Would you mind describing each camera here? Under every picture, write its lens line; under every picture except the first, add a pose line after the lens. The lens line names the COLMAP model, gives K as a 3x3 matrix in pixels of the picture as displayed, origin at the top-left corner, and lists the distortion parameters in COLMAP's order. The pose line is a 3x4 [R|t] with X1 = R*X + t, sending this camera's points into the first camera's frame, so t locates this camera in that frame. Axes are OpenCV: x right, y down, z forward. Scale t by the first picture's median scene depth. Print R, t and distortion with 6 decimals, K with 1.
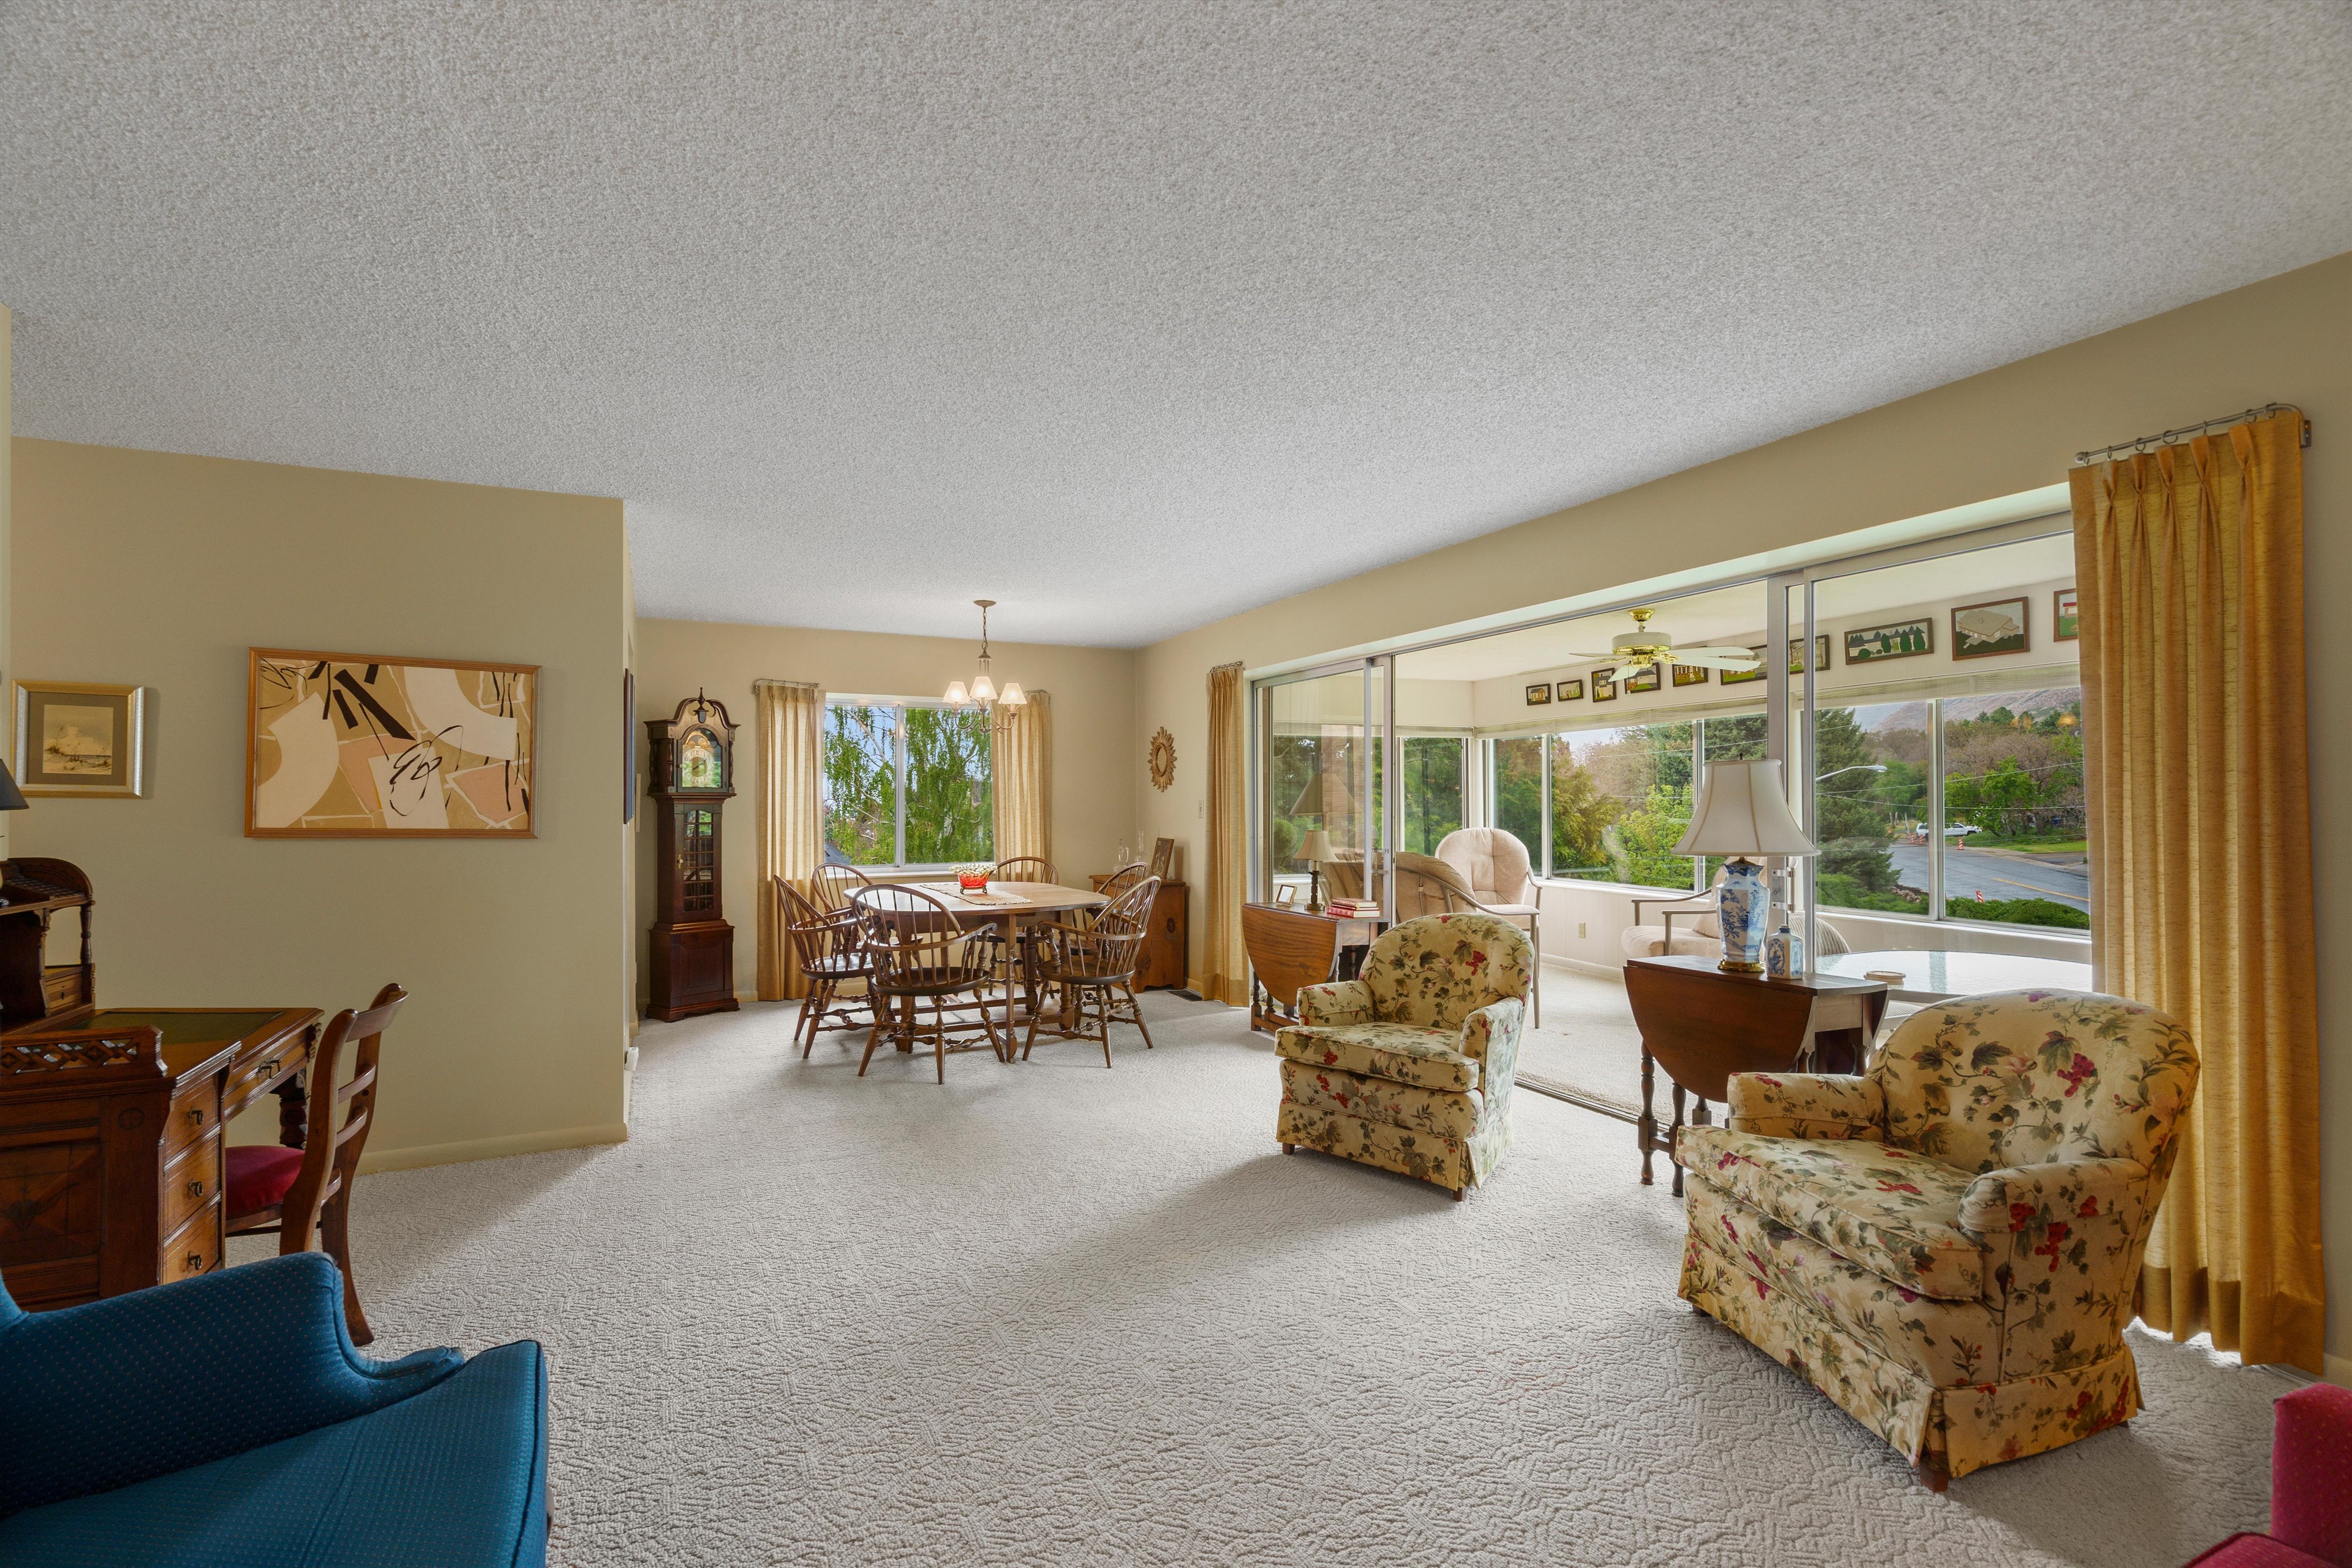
lens RADIAL K [[1072.3, 0, 1179.6], [0, 1072.3, 779.9], [0, 0, 1]] dist [-0.004798, 0.000288]
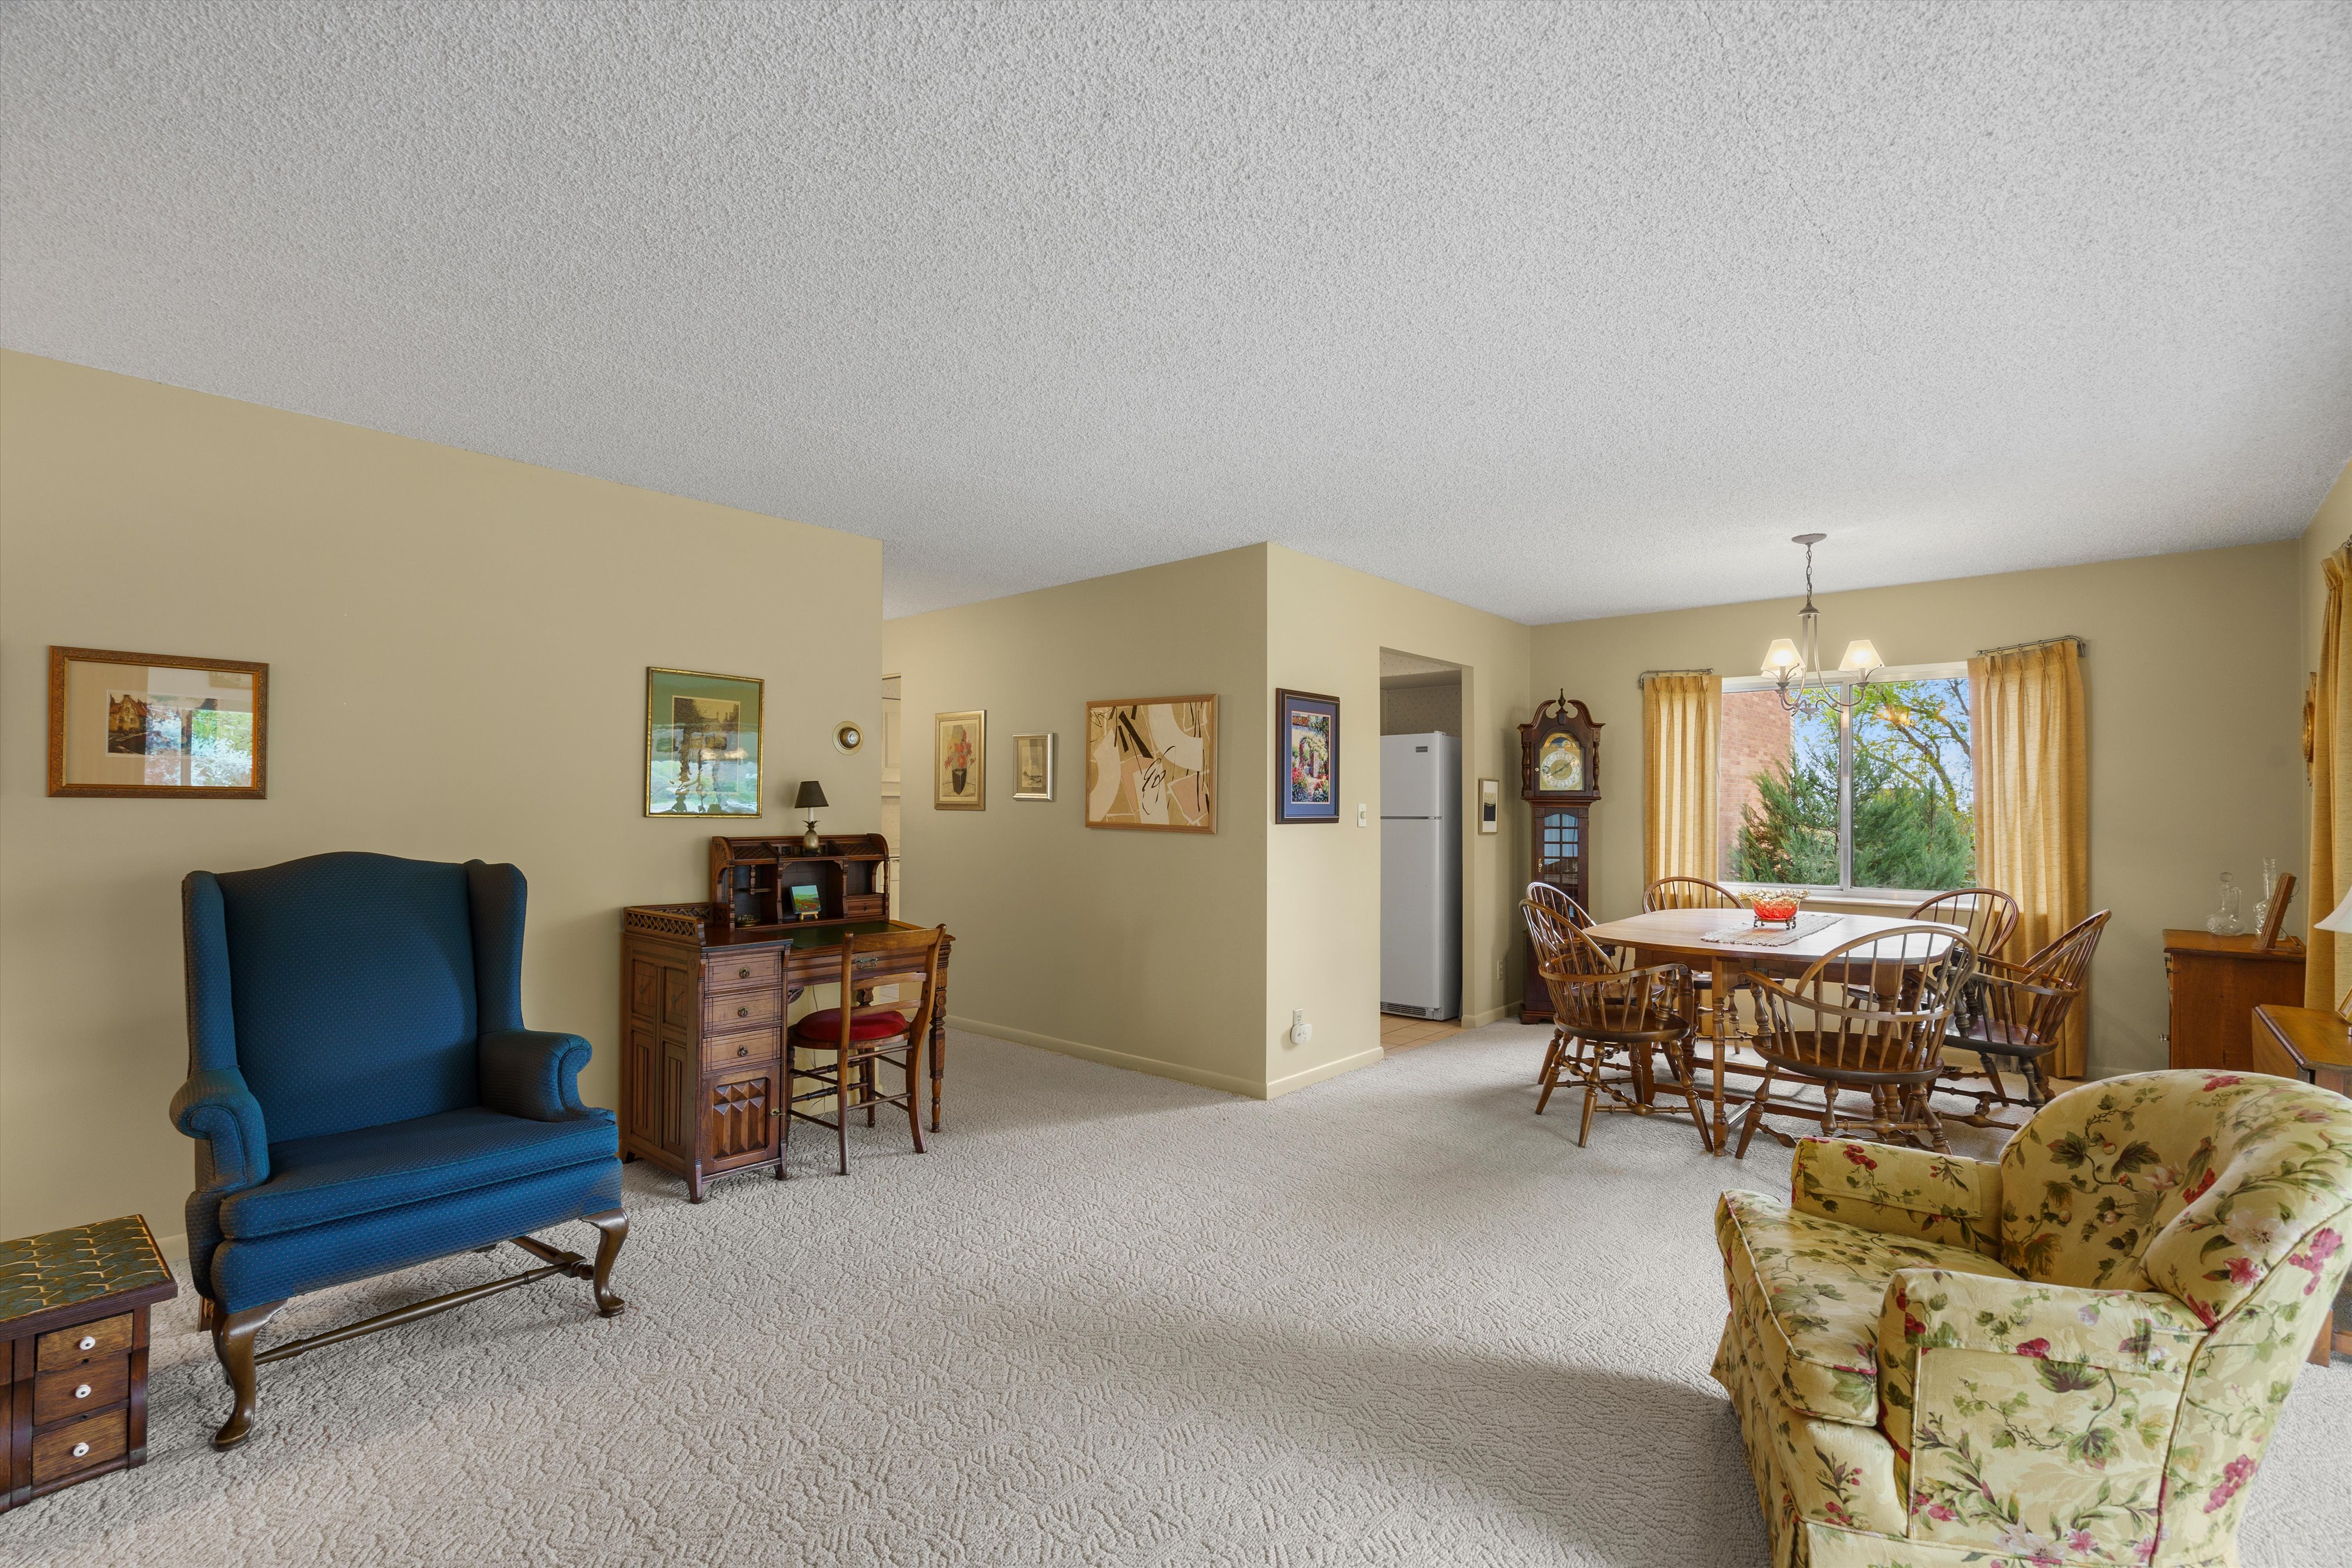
lens RADIAL K [[1072.3, 0, 1166.1], [0, 1072.3, 787.9], [0, 0, 1]] dist [-0.004798, 0.000288]
pose [[0.372187, -0.011879, -0.928082, 0.530794], [0.014992, 0.999865, -0.006785, 0.008860], [0.928037, -0.011388, 0.372314, 0.491301]]
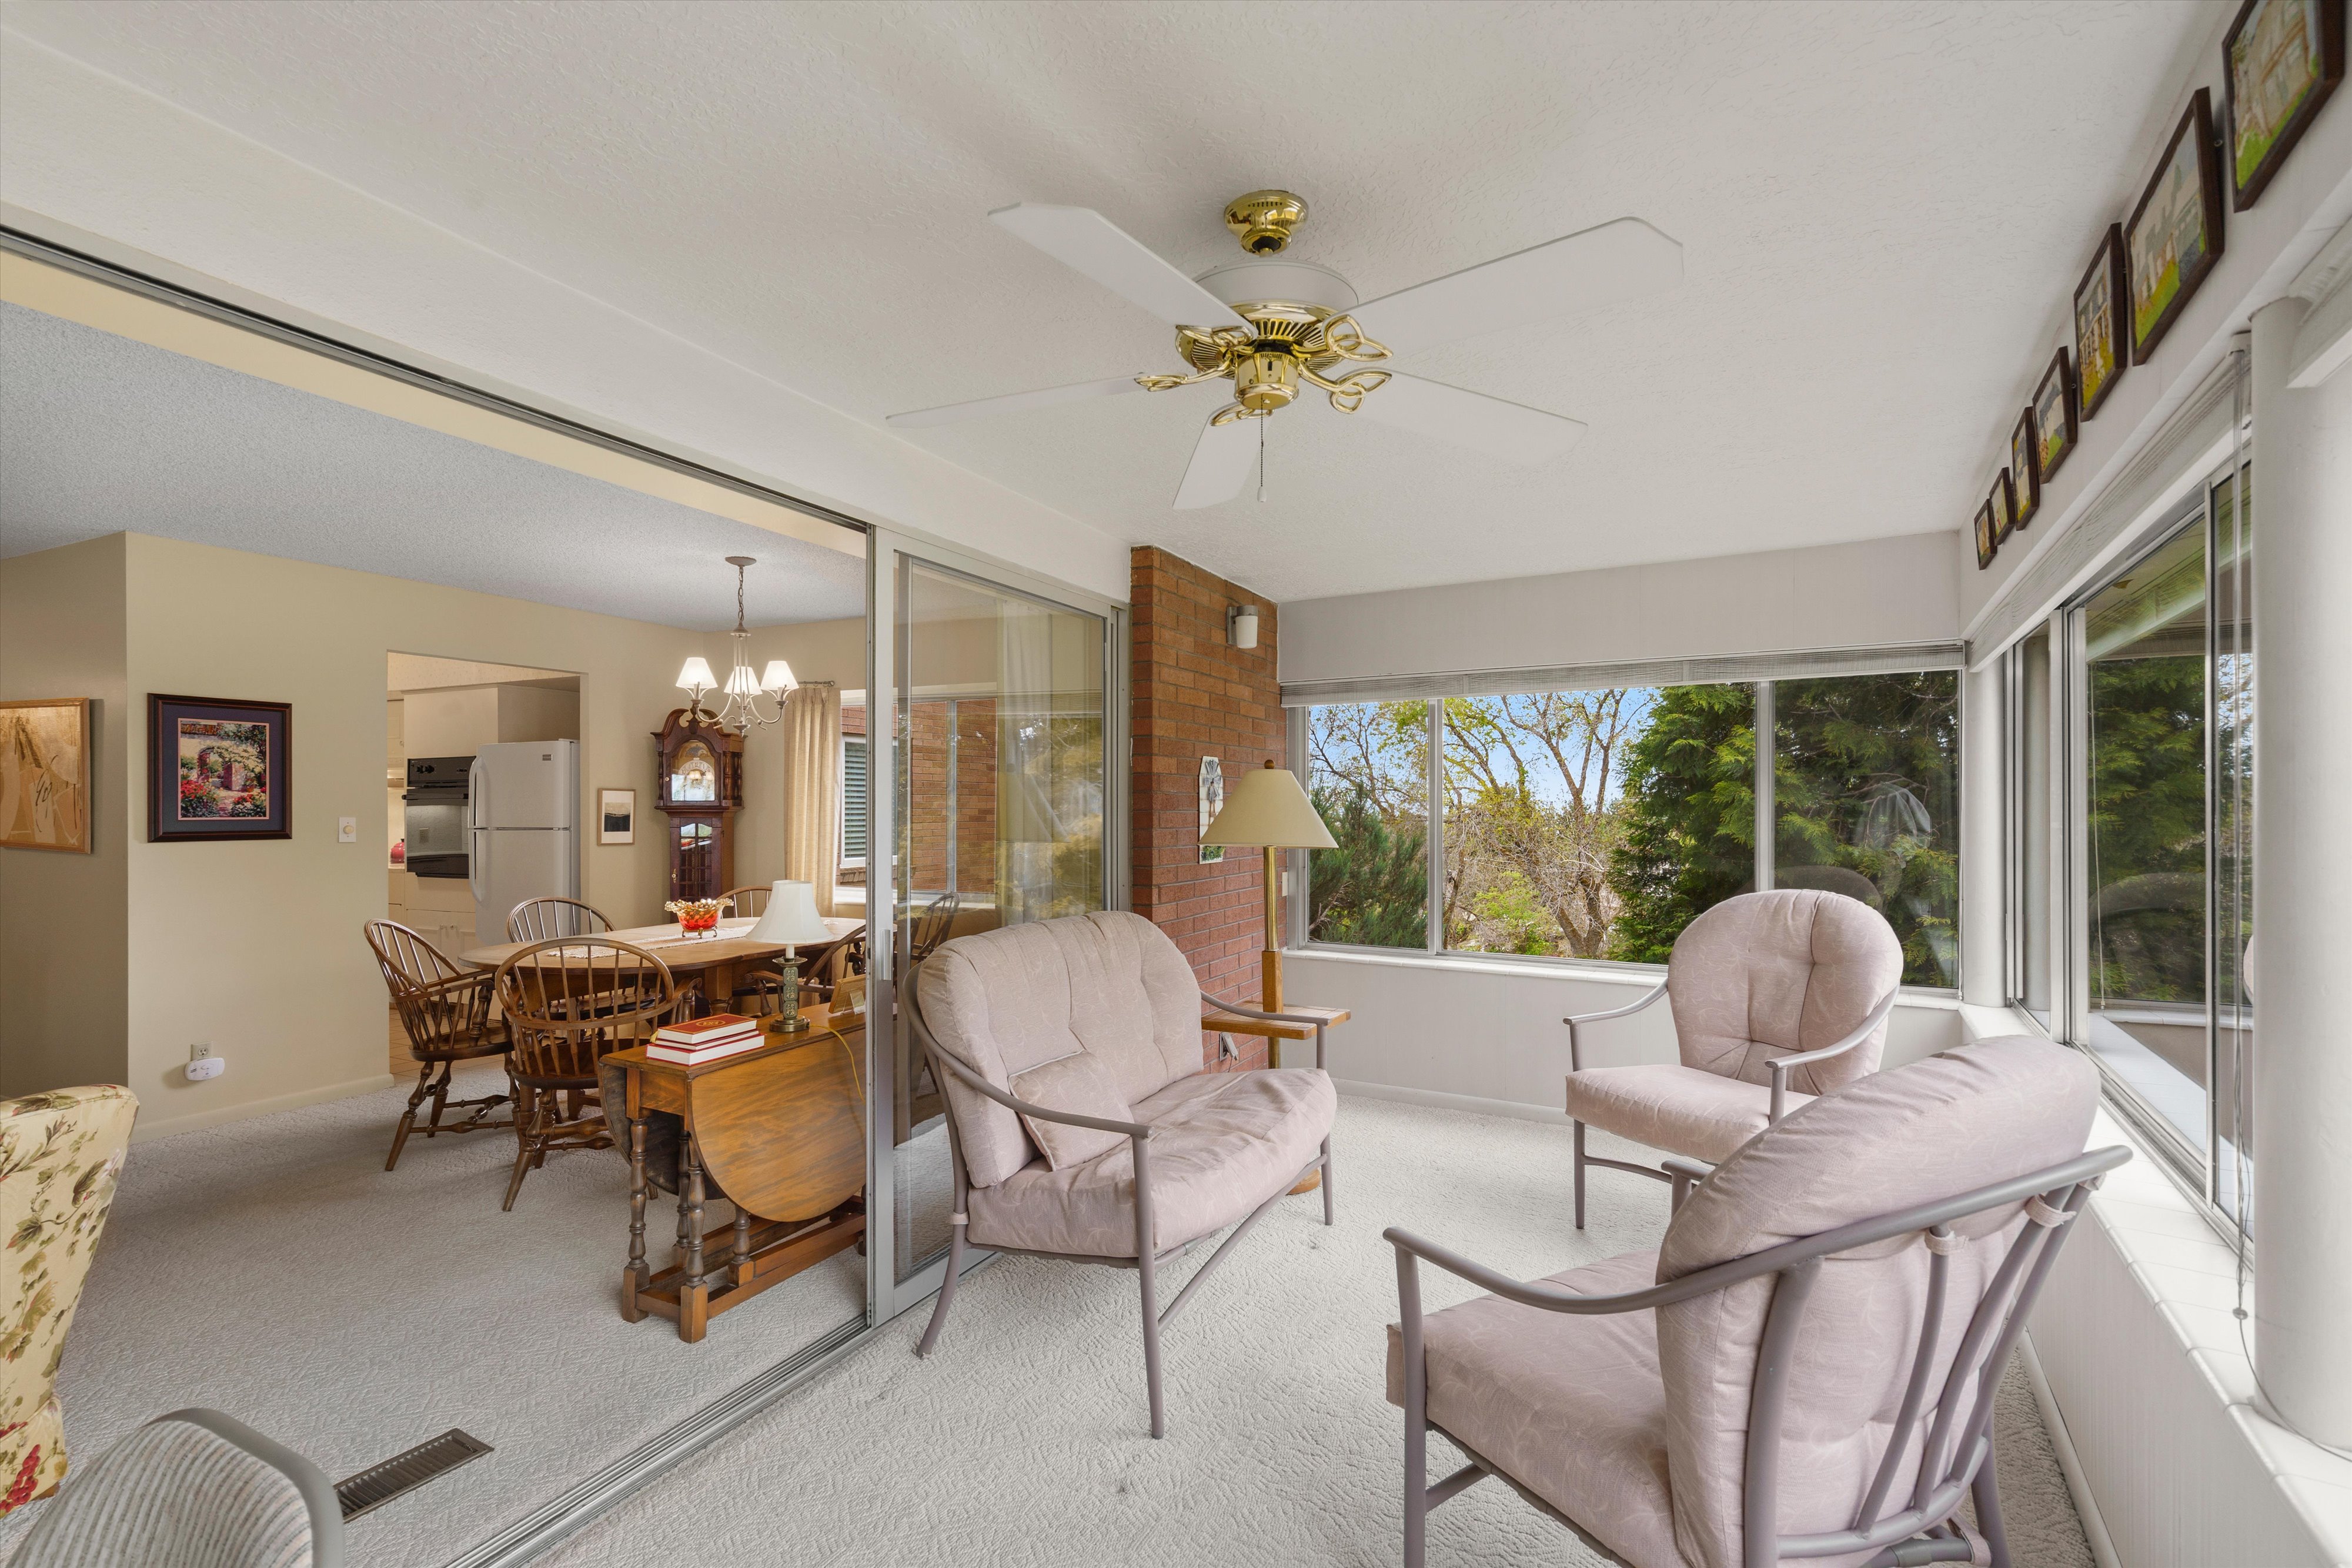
lens RADIAL K [[1141.9, 0, 1178.1], [0, 1141.9, 800.7], [0, 0, 1]] dist [0.021234, 0.000222]
pose [[0.600472, -0.001515, -0.799644, 1.048677], [0.016539, 0.999808, 0.010525, 0.005489], [0.799474, -0.019545, 0.600382, 1.187948]]
